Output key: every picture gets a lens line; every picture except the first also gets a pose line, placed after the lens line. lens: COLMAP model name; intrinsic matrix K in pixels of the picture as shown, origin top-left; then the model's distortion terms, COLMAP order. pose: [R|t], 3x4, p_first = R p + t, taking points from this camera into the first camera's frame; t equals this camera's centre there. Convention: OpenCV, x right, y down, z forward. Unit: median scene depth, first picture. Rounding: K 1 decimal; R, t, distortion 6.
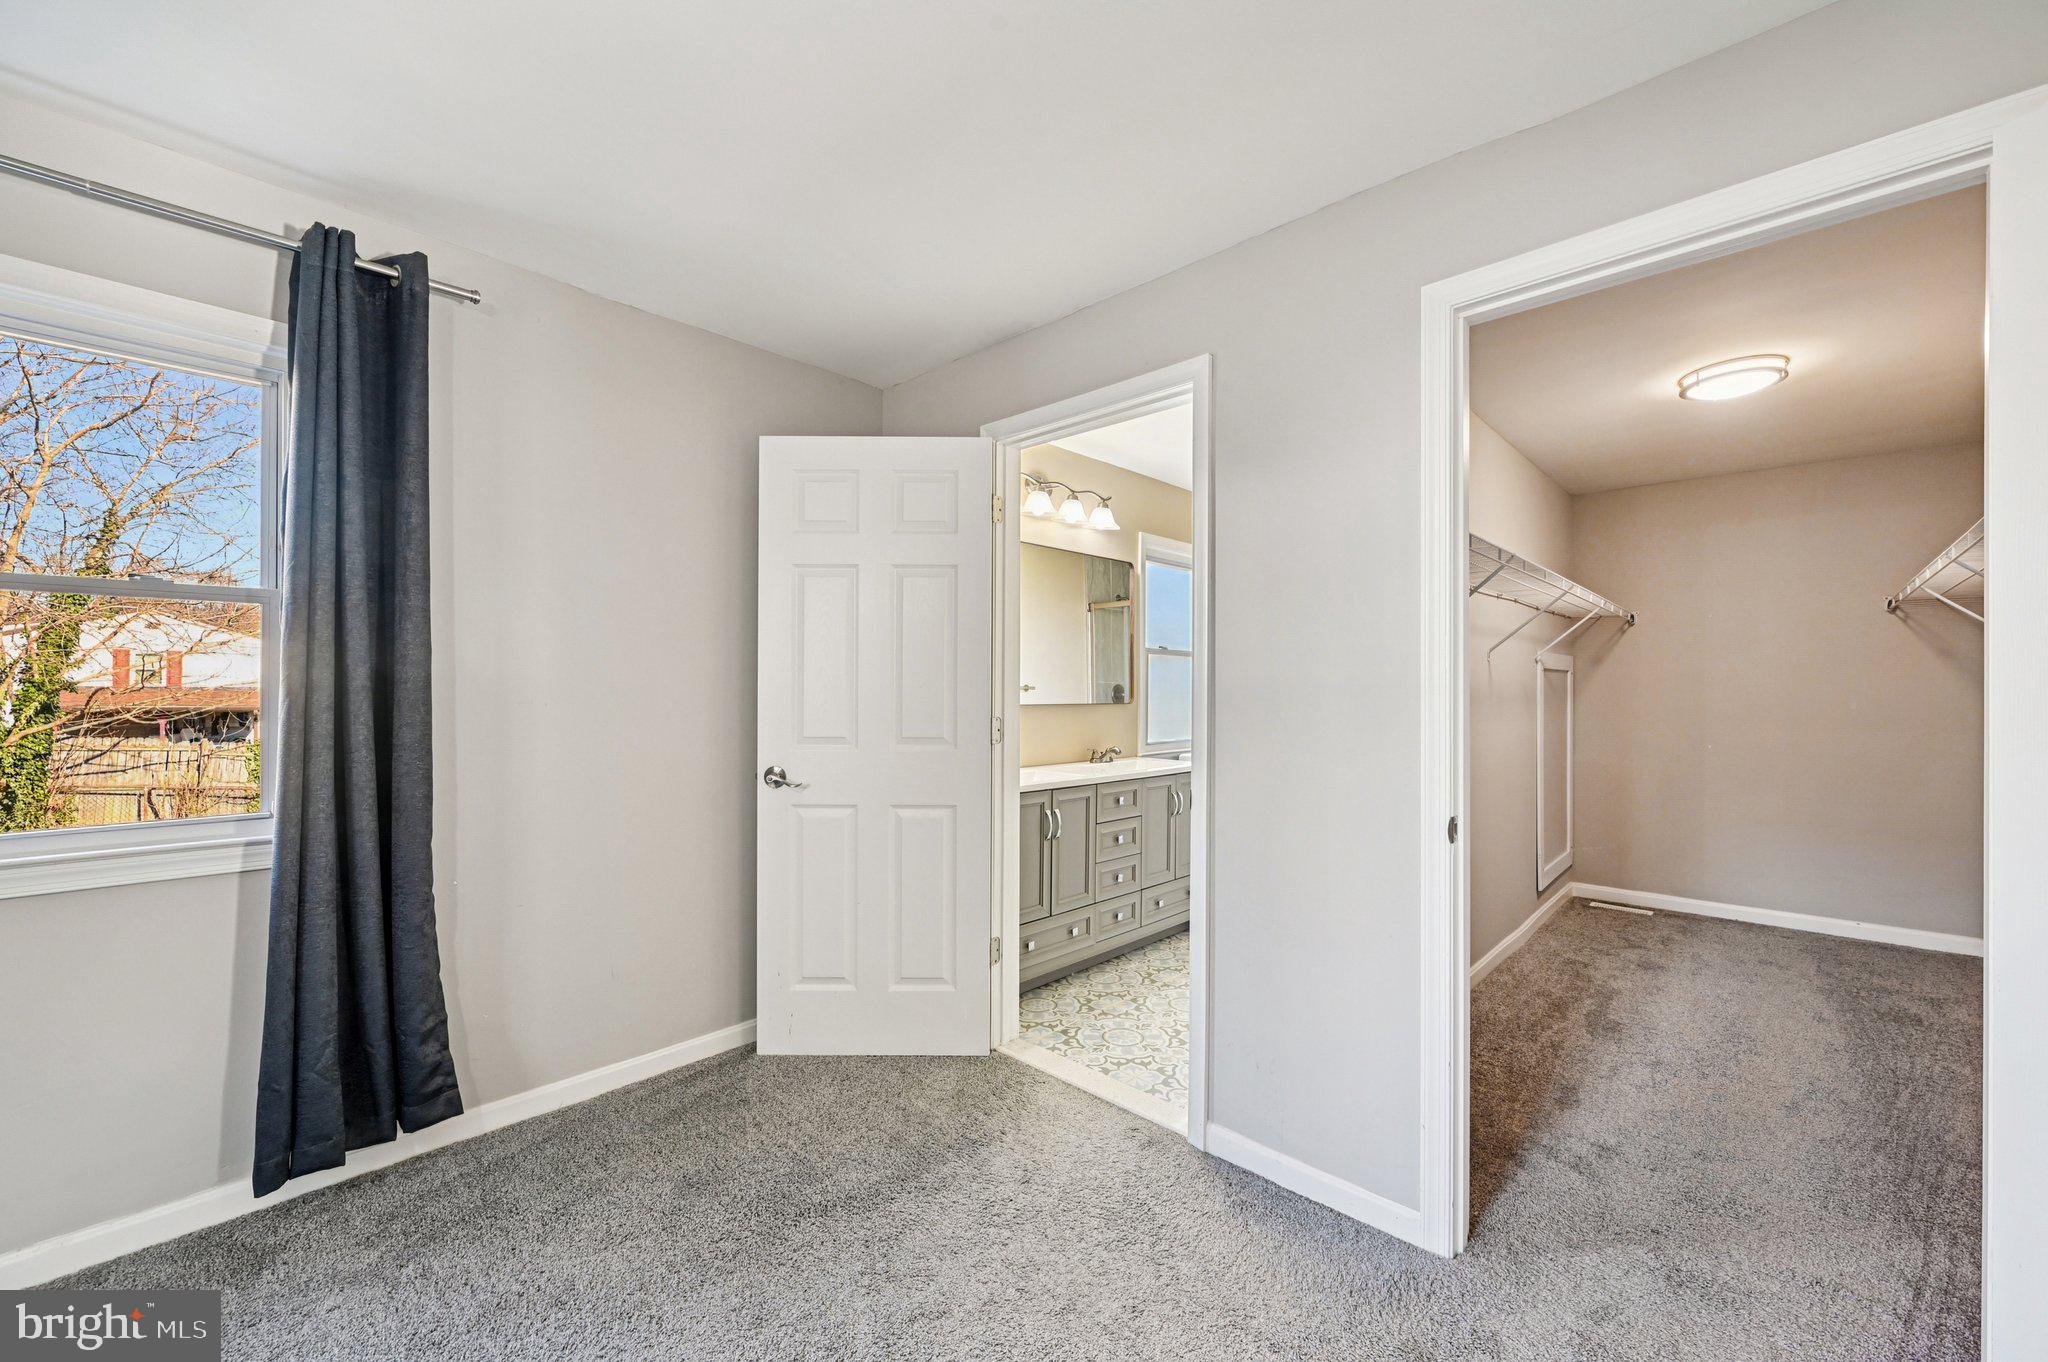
lens RADIAL K [[808.2, 0, 1033.7], [0, 808.2, 685.8], [0, 0, 1]] dist [-0.002171, -0.000112]
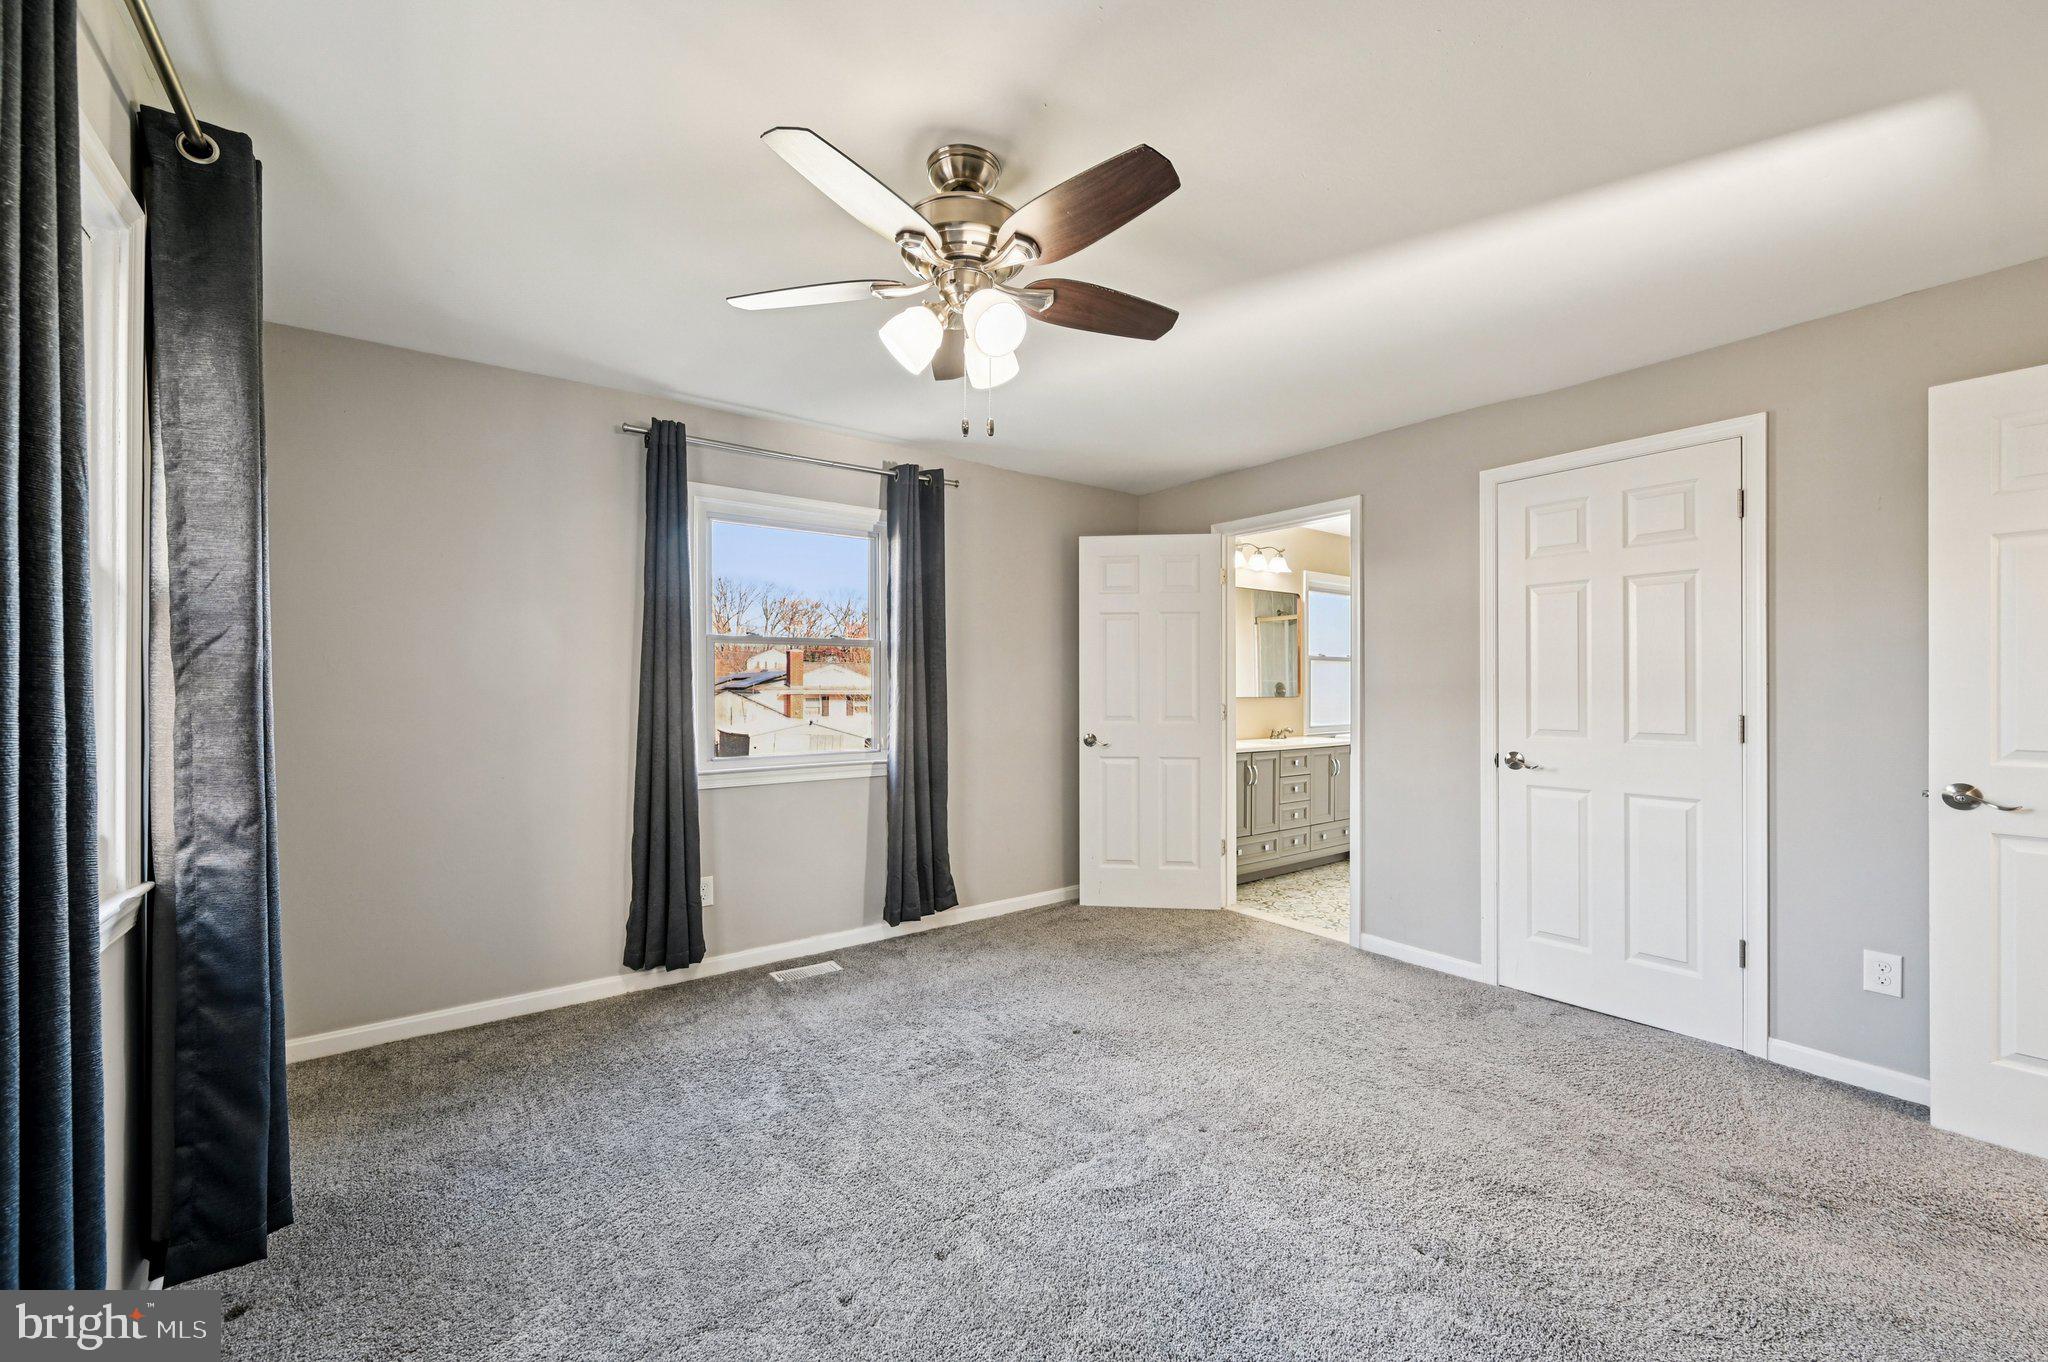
lens RADIAL K [[808.2, 0, 1033.7], [0, 808.2, 685.8], [0, 0, 1]] dist [-0.002171, -0.000112]
pose [[0.986570, -0.005484, -0.163248, -0.134851], [0.005915, 0.999980, 0.002153, -0.003375], [0.163233, -0.003089, 0.986583, -0.576971]]
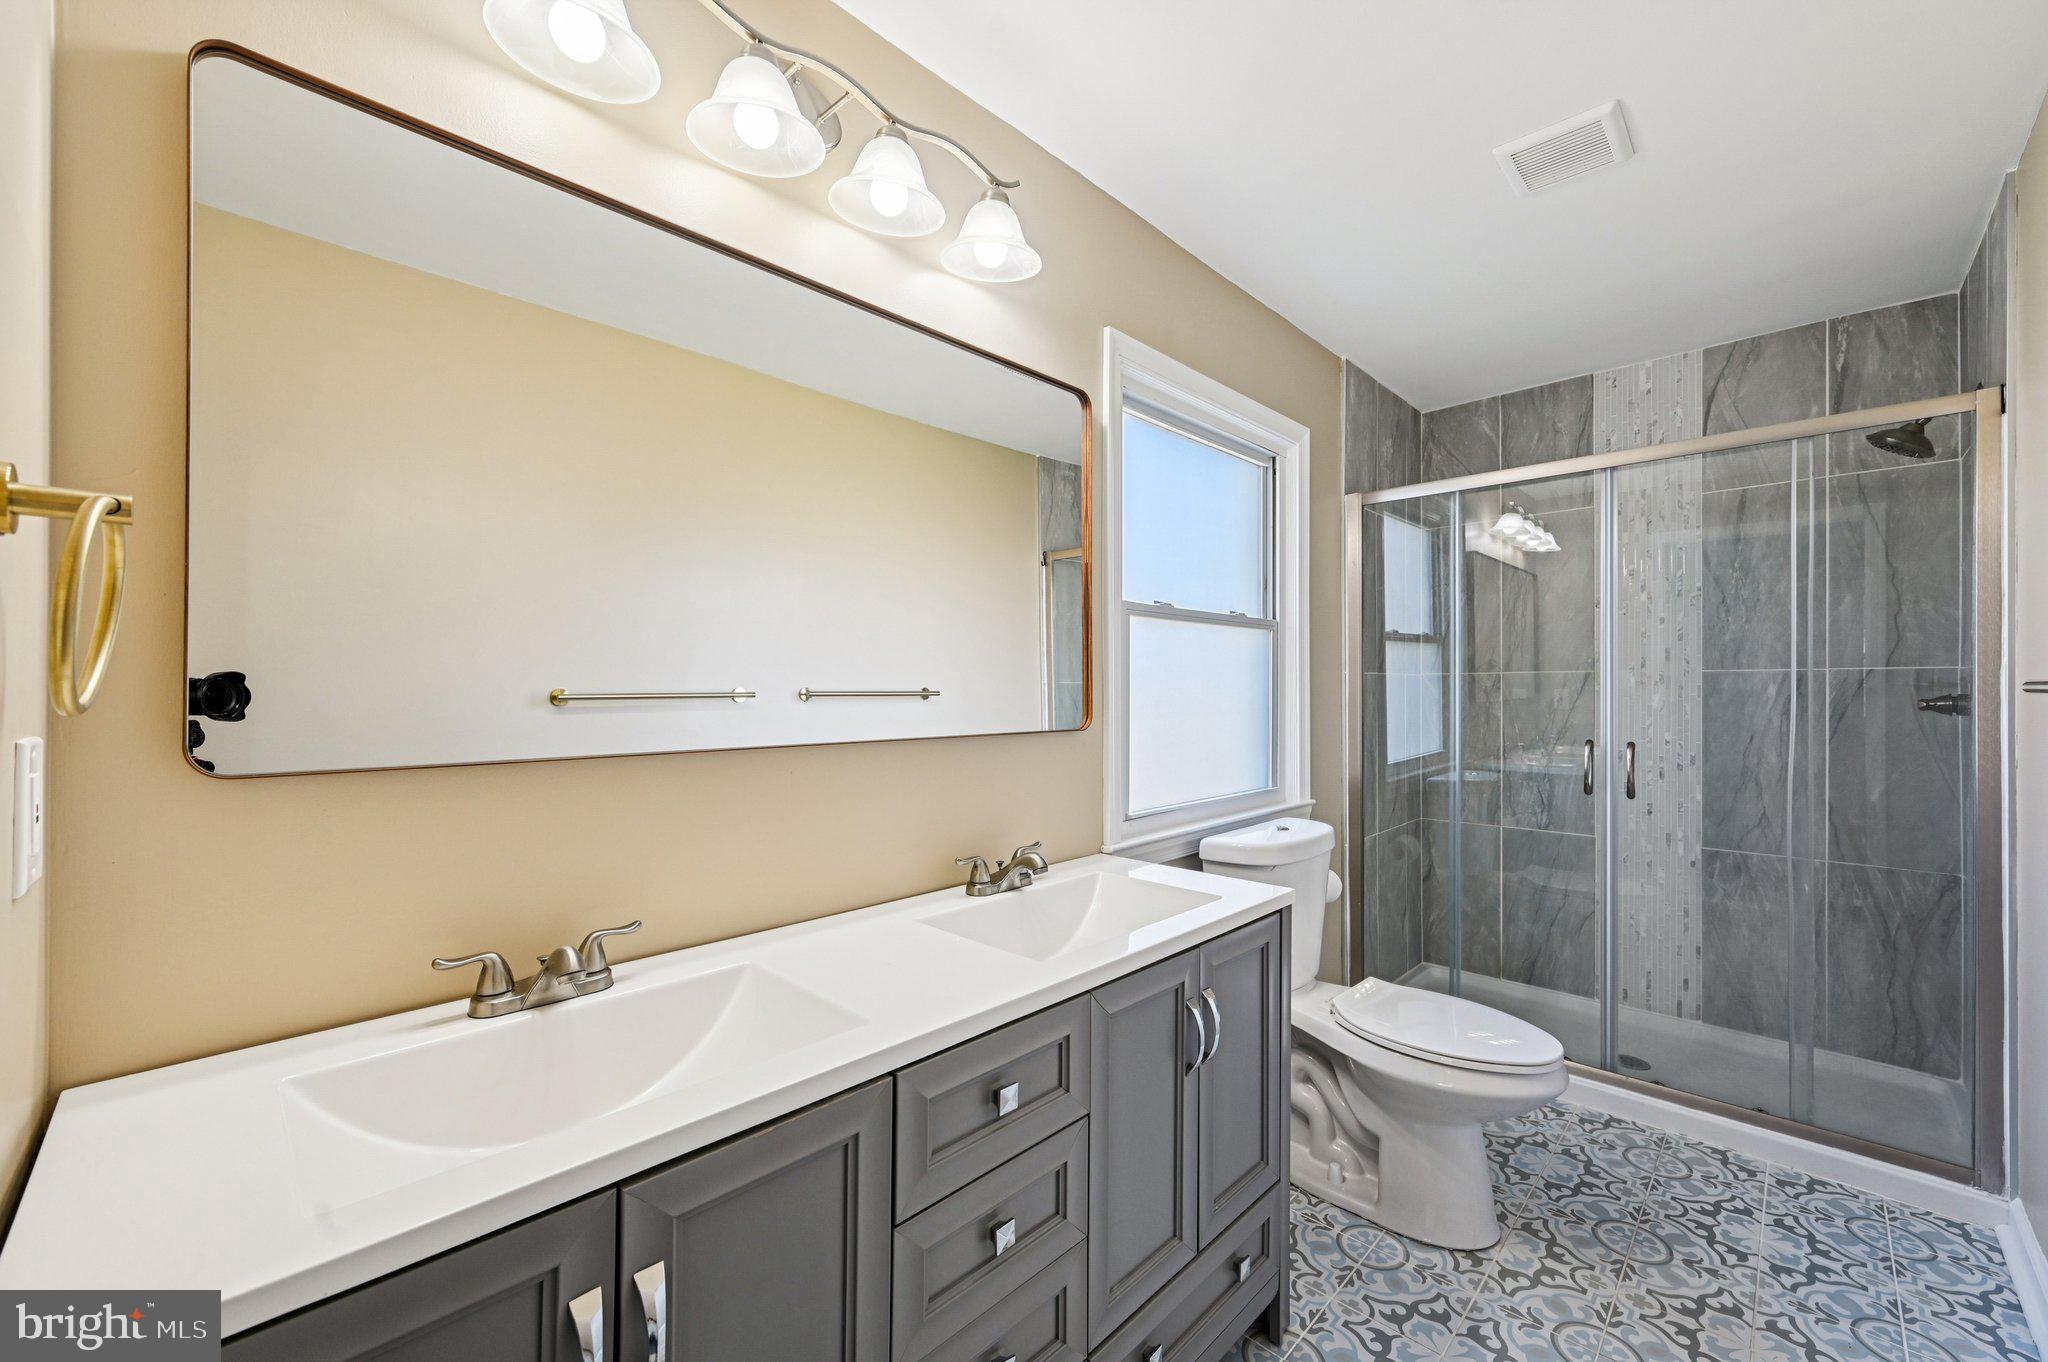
lens RADIAL K [[808.2, 0, 1033.7], [0, 808.2, 685.8], [0, 0, 1]] dist [-0.002171, -0.000112]
pose [[0.999939, -0.004774, -0.009998, 0.133761], [0.004735, 0.999981, -0.003906, 0.001179], [0.010017, 0.003859, 0.999942, 0.797377]]
